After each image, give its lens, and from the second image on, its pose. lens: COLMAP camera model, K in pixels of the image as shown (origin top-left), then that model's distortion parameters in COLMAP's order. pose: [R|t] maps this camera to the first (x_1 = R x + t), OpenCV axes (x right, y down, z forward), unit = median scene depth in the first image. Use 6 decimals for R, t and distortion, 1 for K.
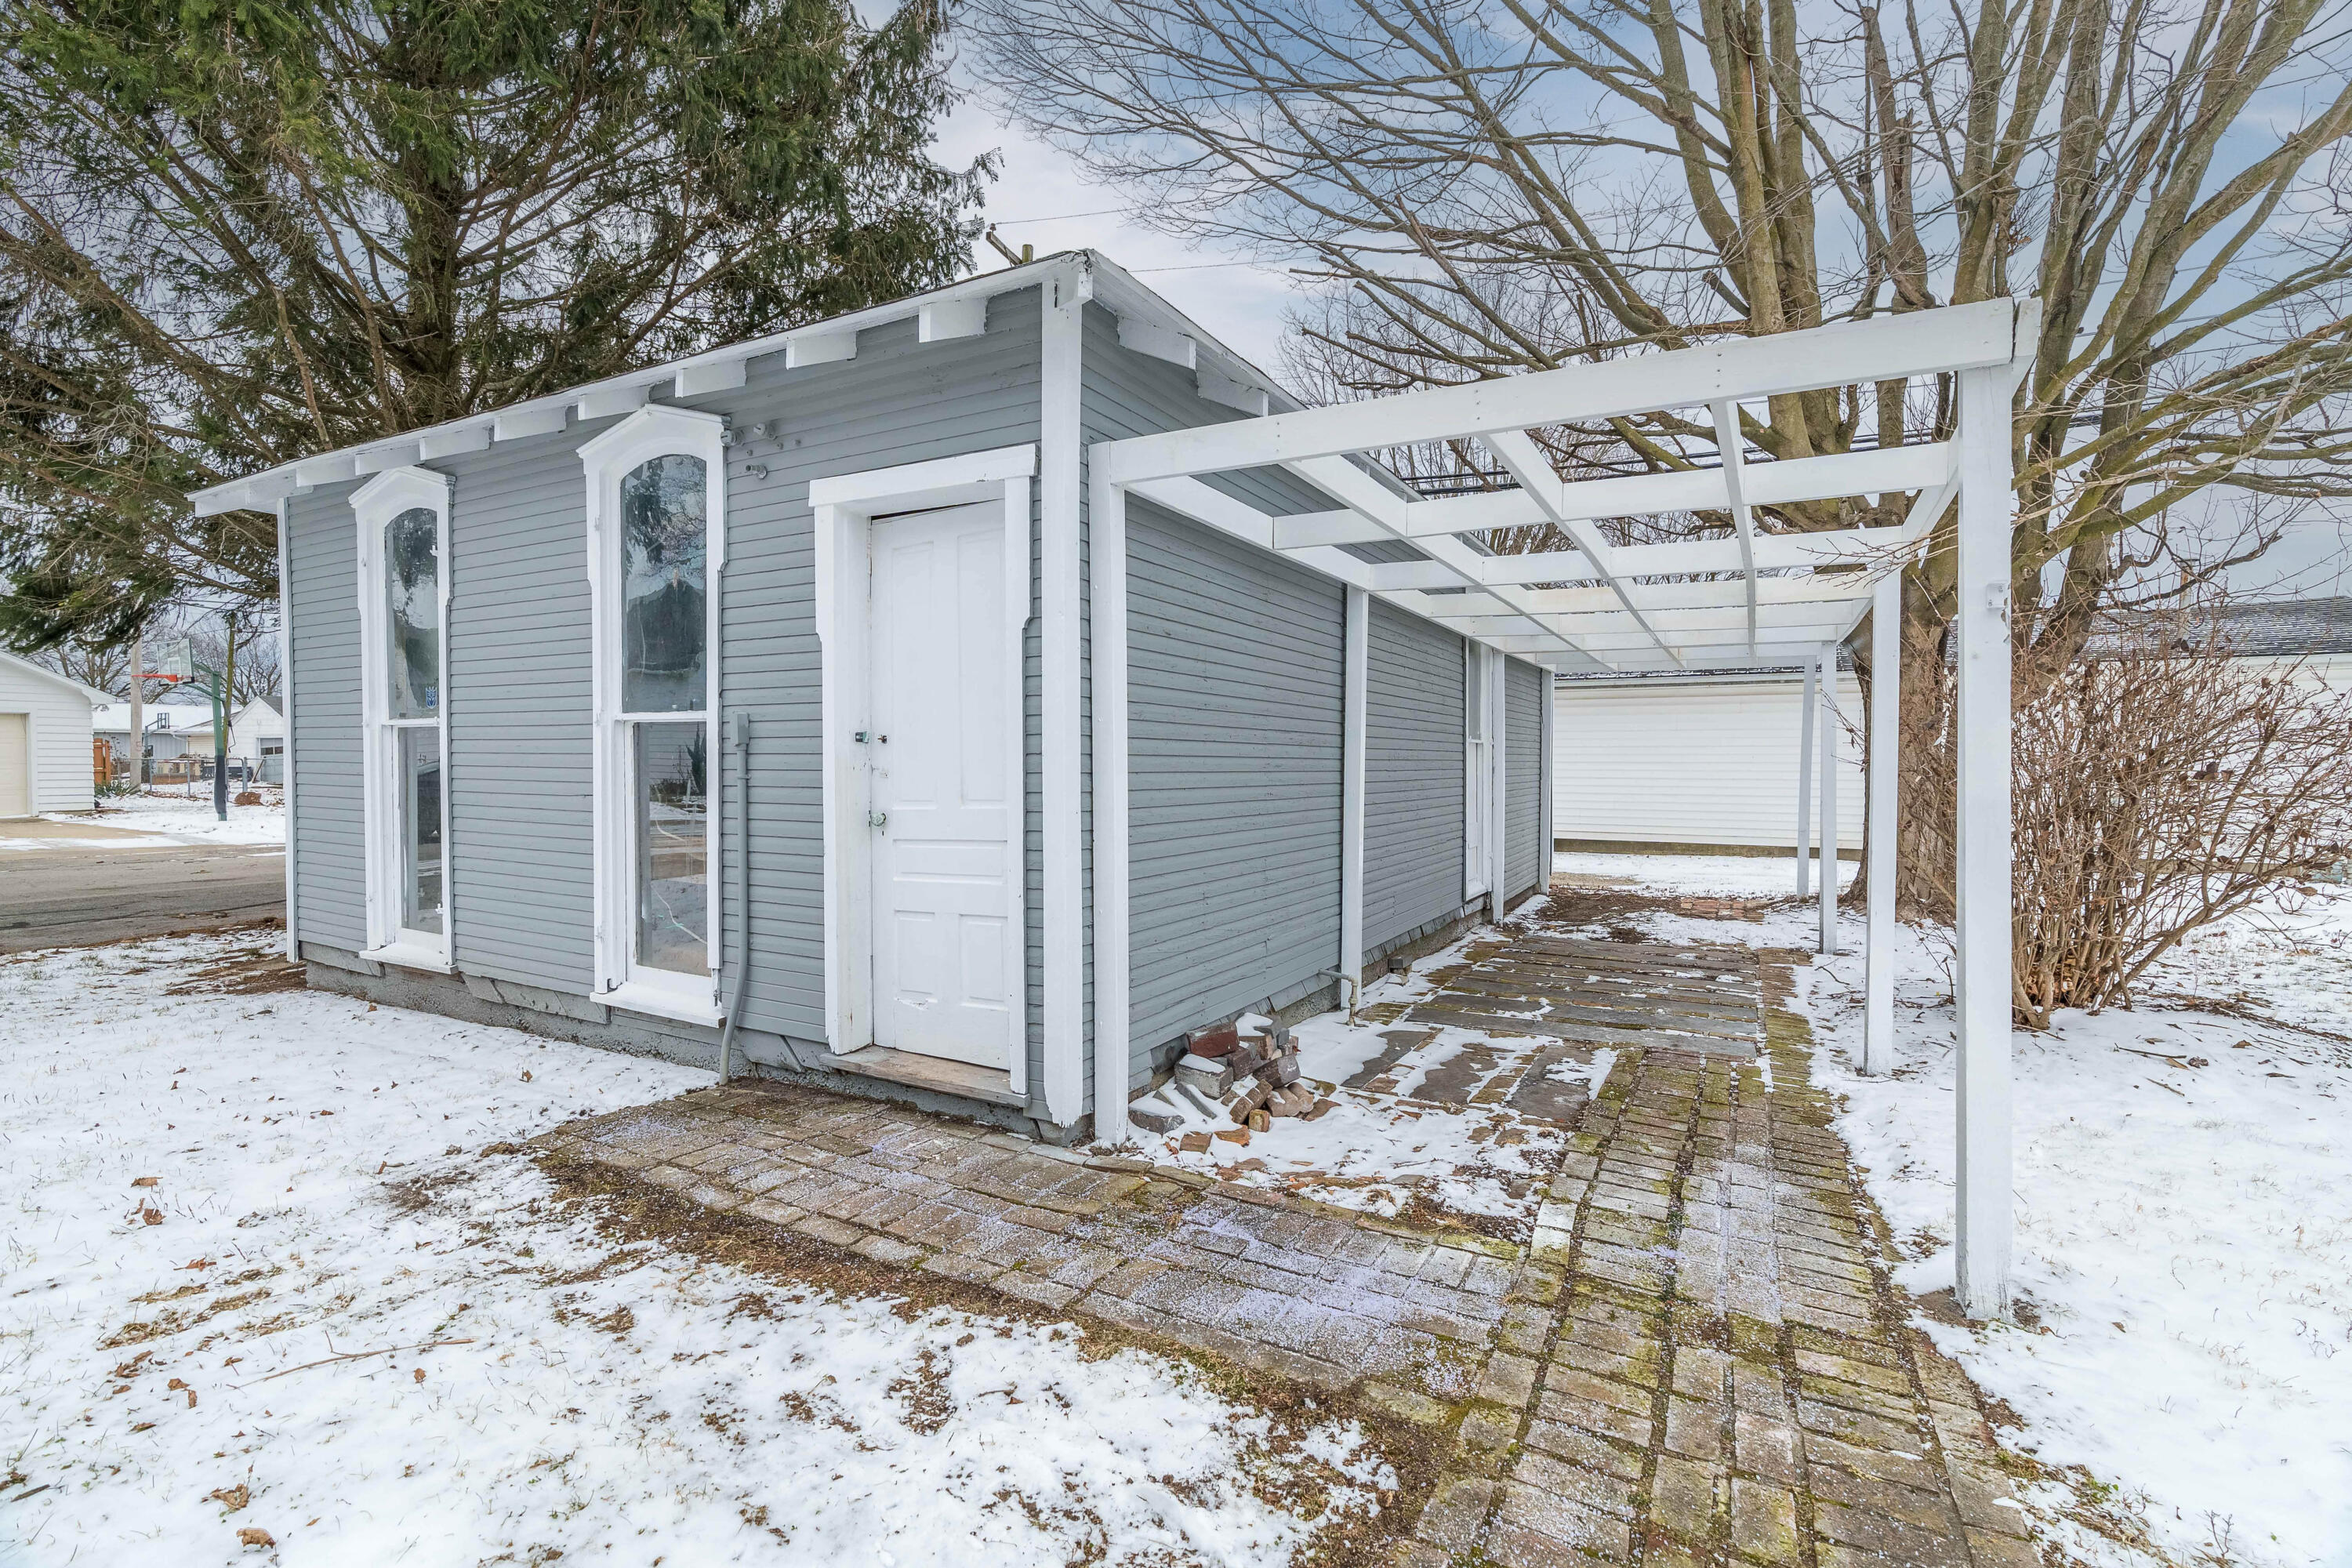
lens RADIAL K [[1085.3, 0, 1180.0], [0, 1085.3, 782.3], [0, 0, 1]] dist [-0.002304, 0.000277]
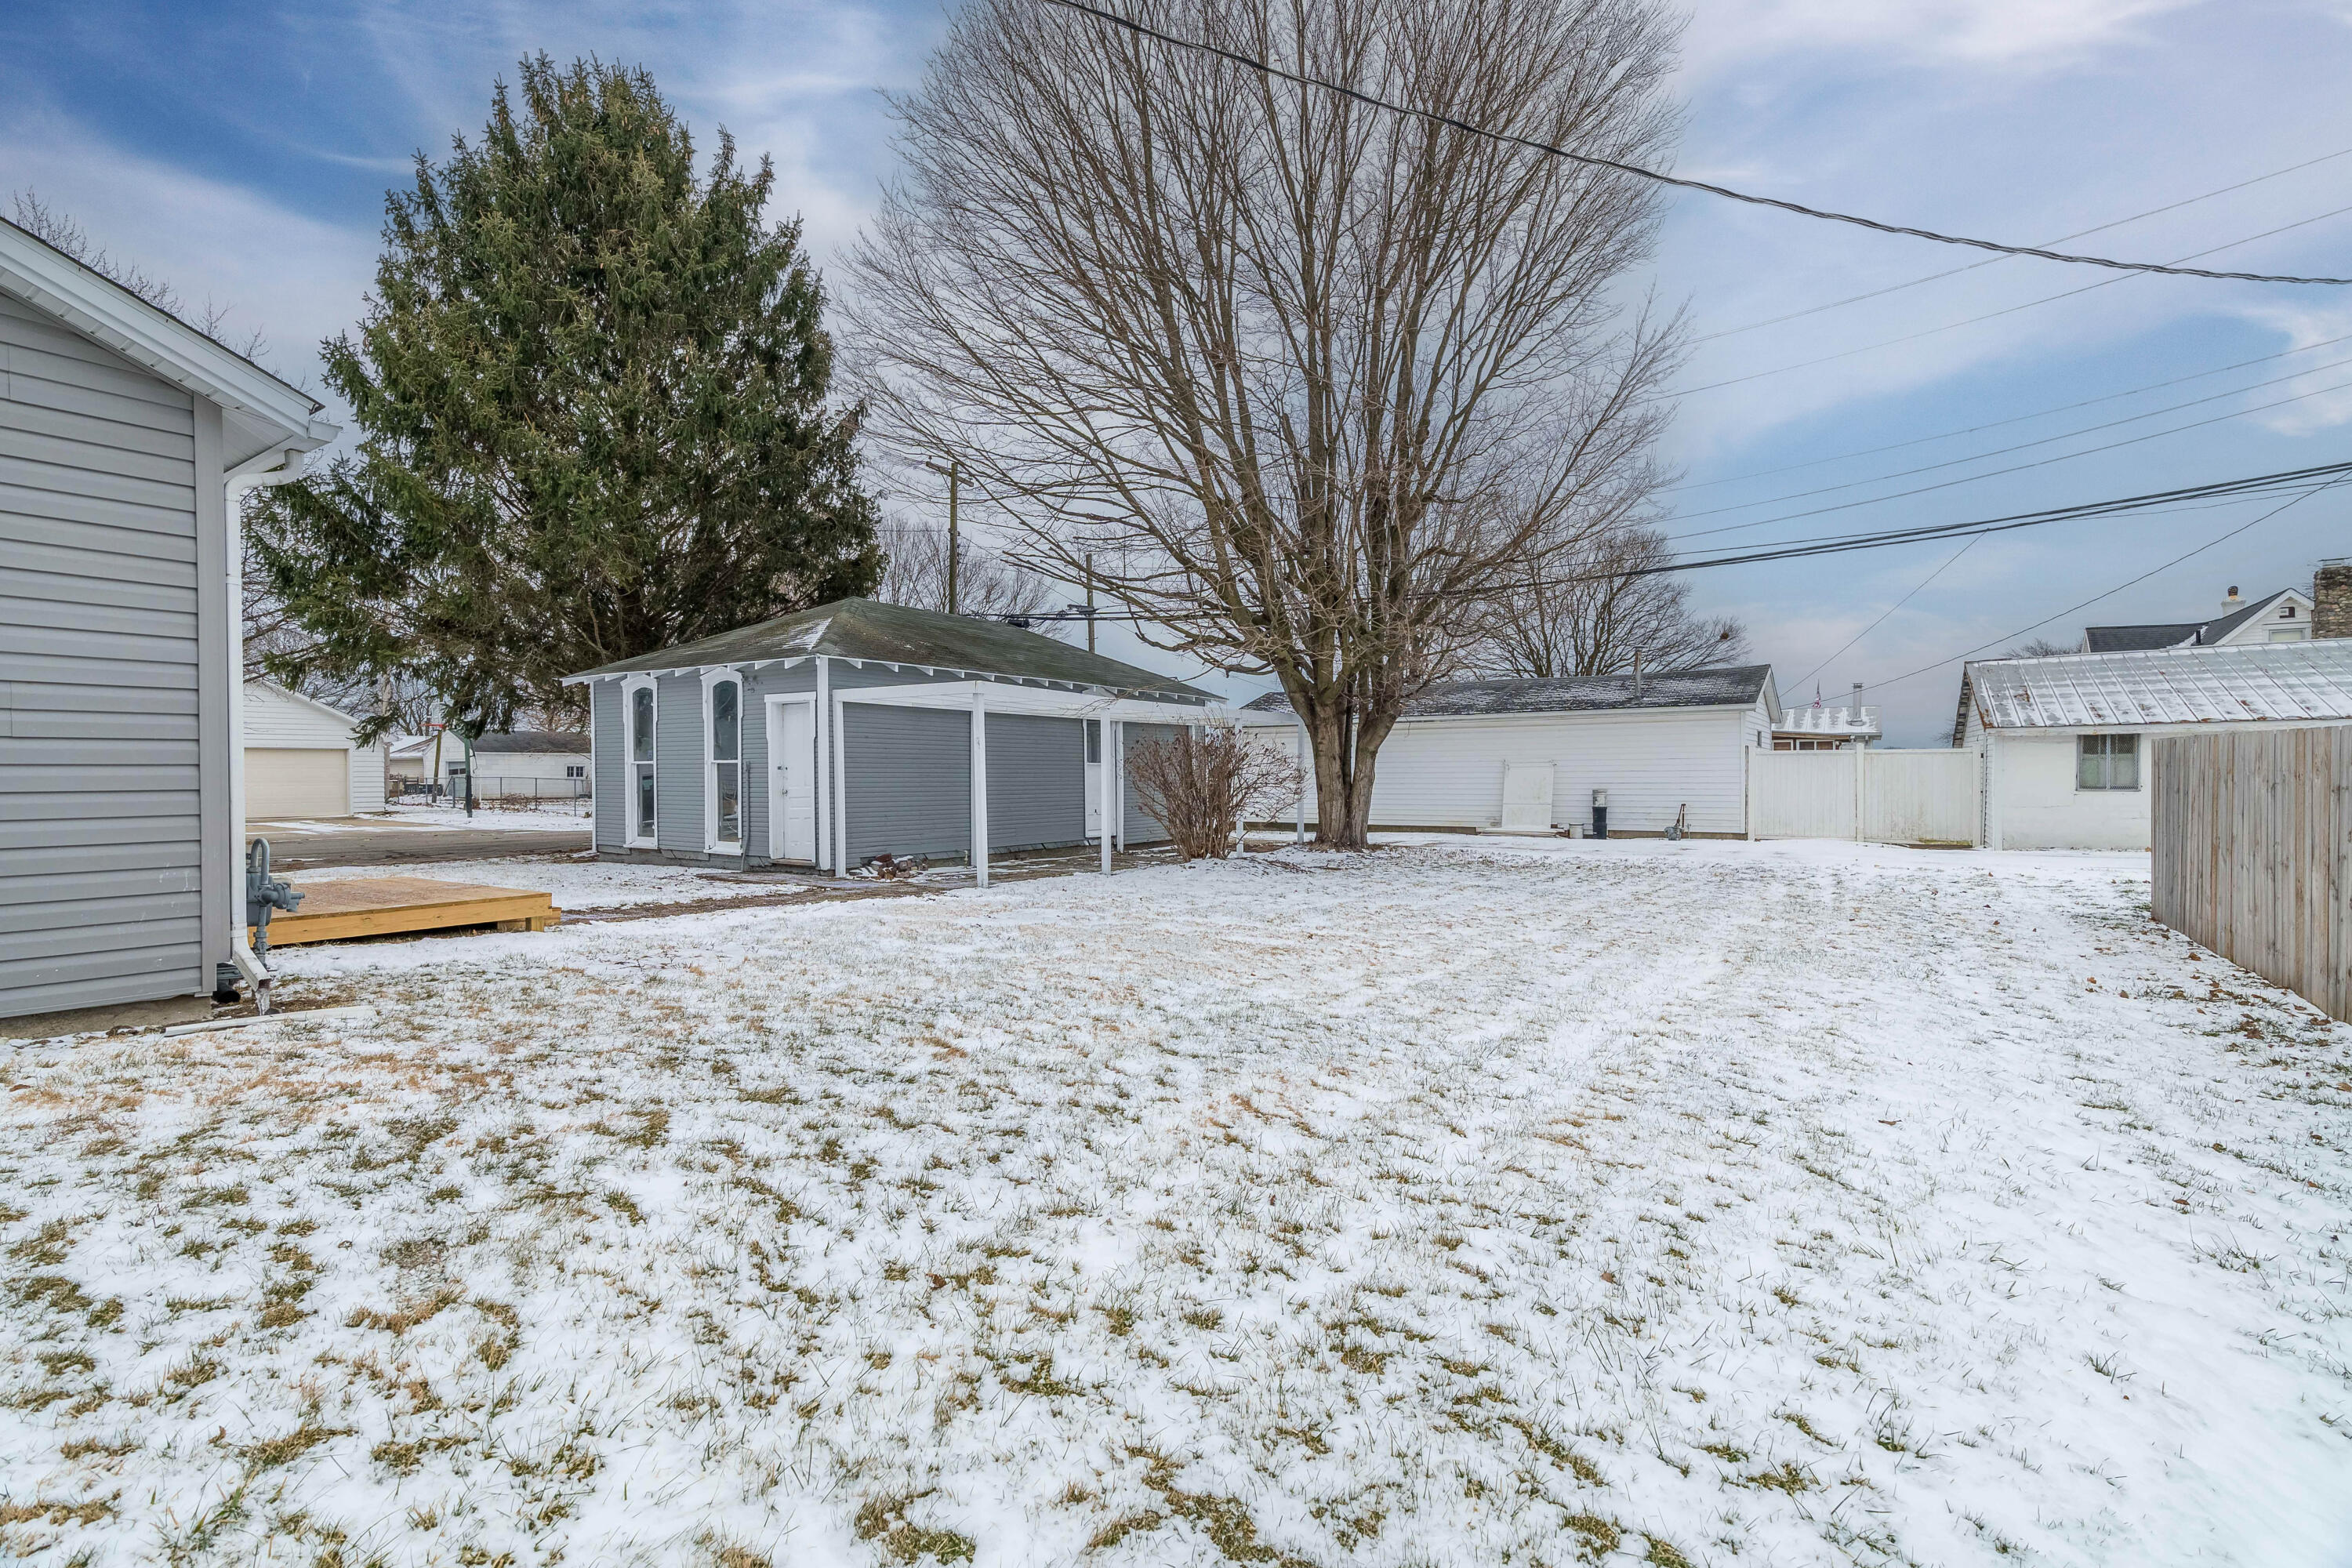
lens RADIAL K [[1085.3, 0, 1170.6], [0, 1085.3, 786.3], [0, 0, 1]] dist [-0.002304, 0.000277]
pose [[0.996305, -0.007427, -0.085563, 1.120425], [0.006729, 0.999942, -0.008444, 0.049821], [0.085621, 0.007837, 0.996297, -2.106418]]
